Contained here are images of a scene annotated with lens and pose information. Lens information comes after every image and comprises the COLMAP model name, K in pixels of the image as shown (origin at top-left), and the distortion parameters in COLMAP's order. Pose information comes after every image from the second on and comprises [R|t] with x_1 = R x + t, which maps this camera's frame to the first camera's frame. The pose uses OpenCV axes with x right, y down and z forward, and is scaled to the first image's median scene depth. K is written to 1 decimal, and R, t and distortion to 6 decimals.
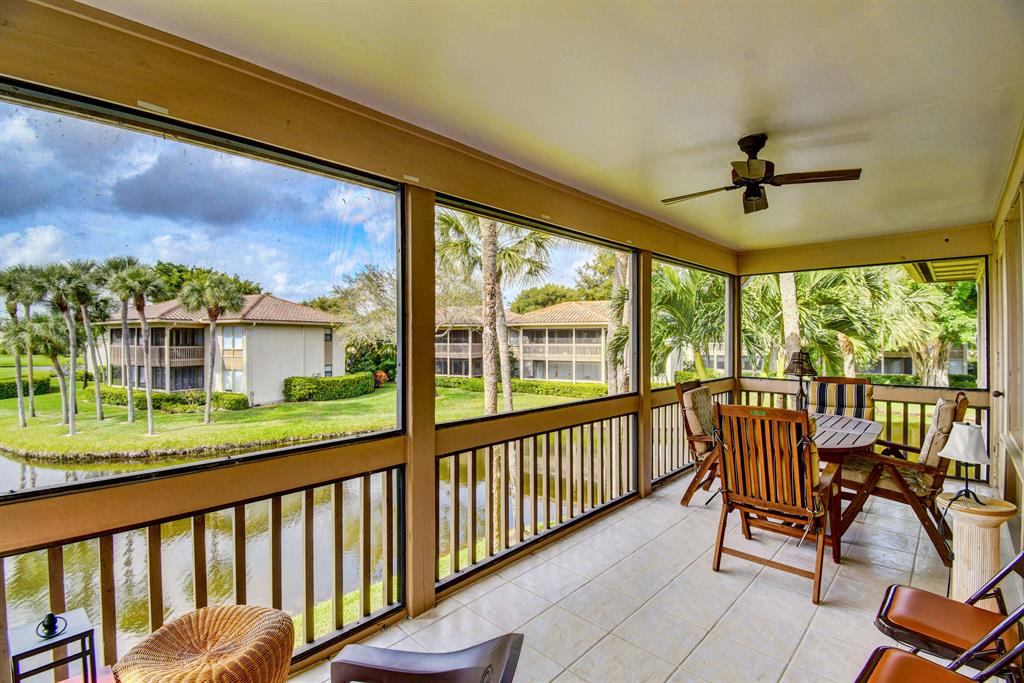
lens RADIAL K [[455.0, 0, 511.1], [0, 455.0, 338.8], [0, 0, 1]] dist [0.018893, -0.024955]
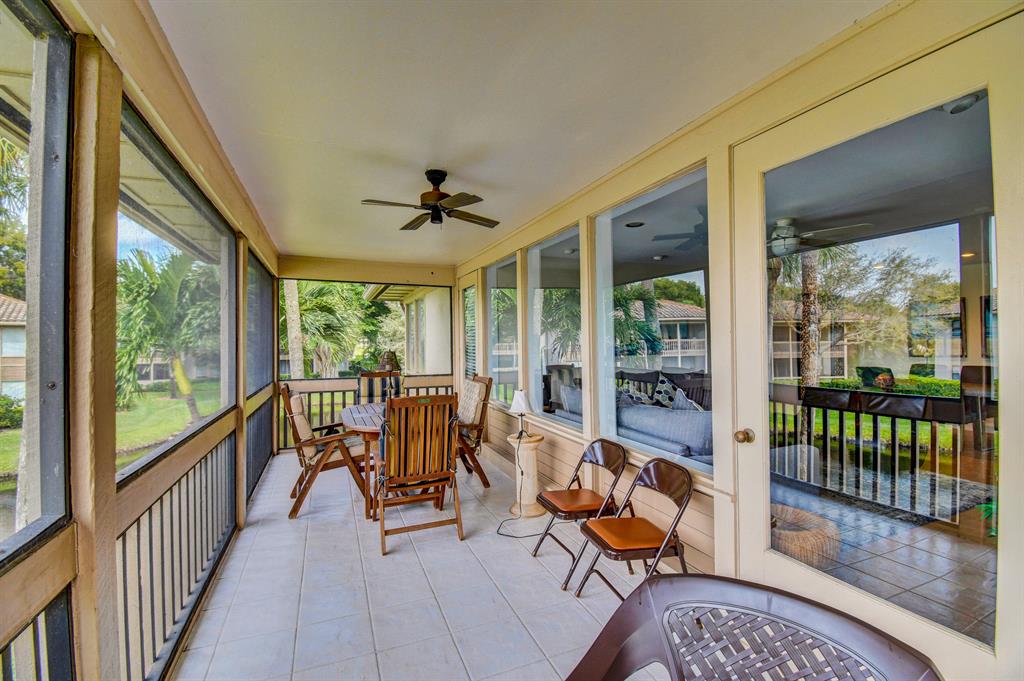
lens RADIAL K [[455.0, 0, 511.1], [0, 455.0, 337.8], [0, 0, 1]] dist [0.018893, -0.024955]
pose [[0.392427, 0.008319, 0.919745, -0.058092], [0.005151, 0.999924, -0.011242, 0.001512], [-0.919769, 0.009149, 0.392354, 0.040476]]
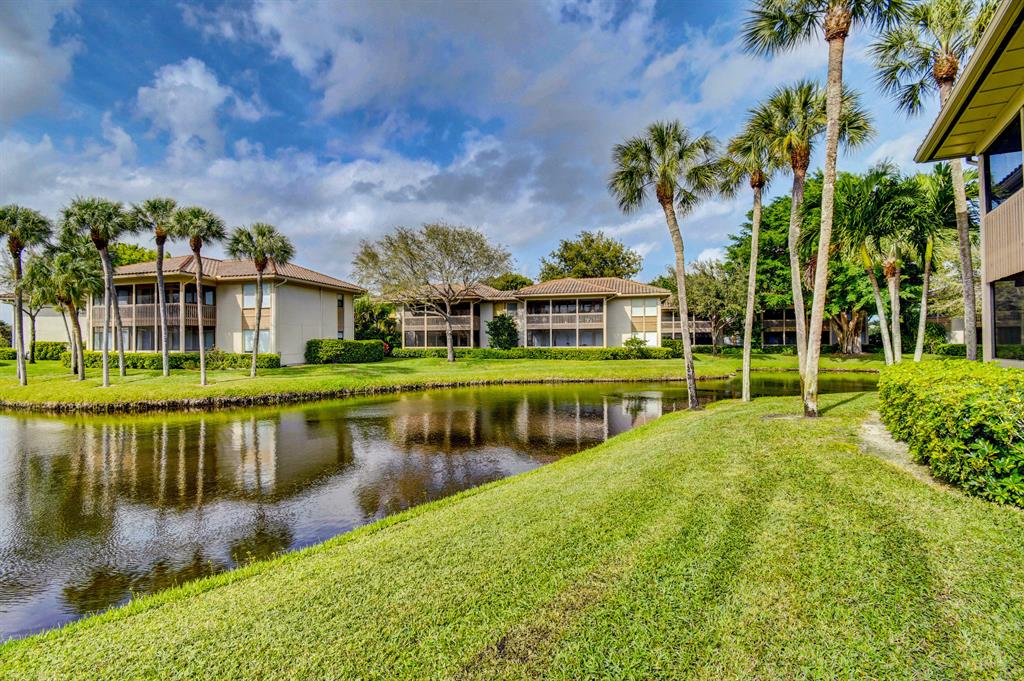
lens RADIAL K [[455.0, 0, 511.1], [0, 455.0, 337.8], [0, 0, 1]] dist [0.018893, -0.024955]
pose [[0.976759, -0.000555, 0.214341, -0.379087], [0.004834, 0.999799, -0.019440, 0.136979], [-0.214287, 0.020025, 0.976566, -0.053558]]
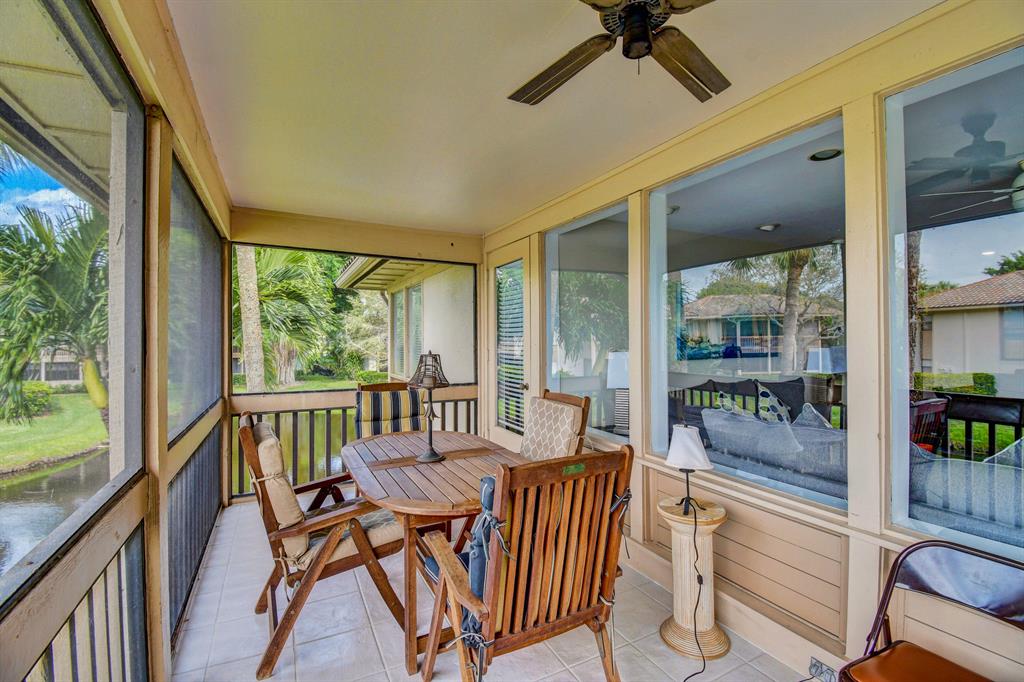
lens RADIAL K [[449.4, 0, 508.6], [0, 449.4, 340.7], [0, 0, 1]] dist [0.018707, -0.026023]
pose [[0.311186, 0.001732, 0.950347, 0.001531], [-0.001730, 0.999998, -0.001256, 0.001542], [-0.950347, -0.001254, 0.311189, 0.113738]]
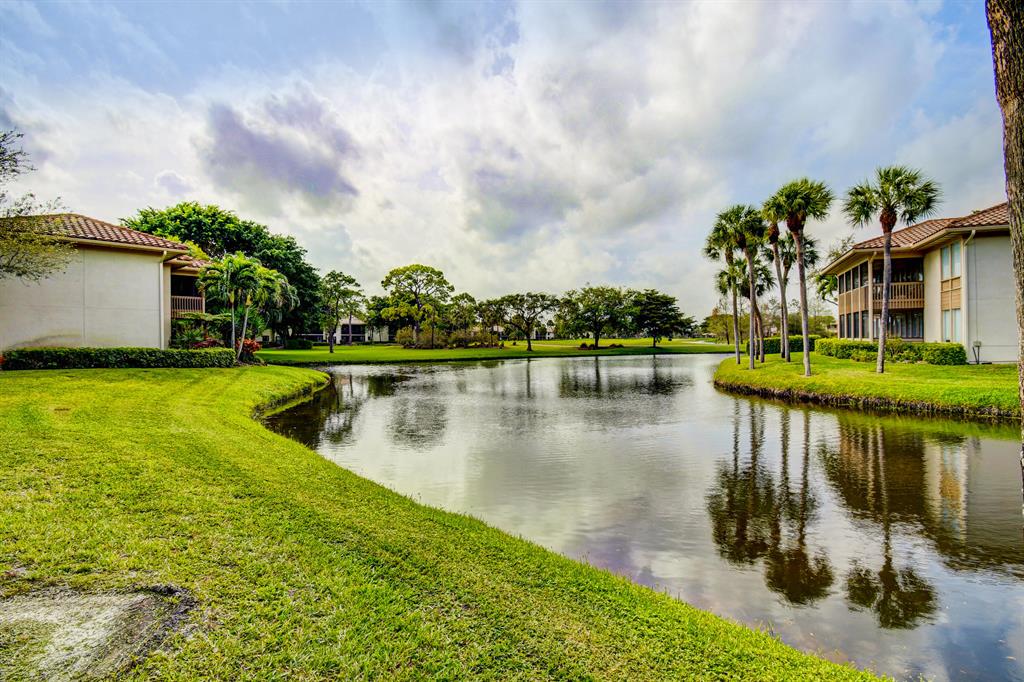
lens RADIAL K [[487.1, 0, 514.8], [0, 487.1, 339.0], [0, 0, 1]] dist [0.000594, -0.010838]
pose [[0.057547, 0.001603, -0.998341, 0.085742], [0.006153, 0.999979, 0.001960, 0.138042], [0.998324, -0.006255, 0.057536, 0.411321]]
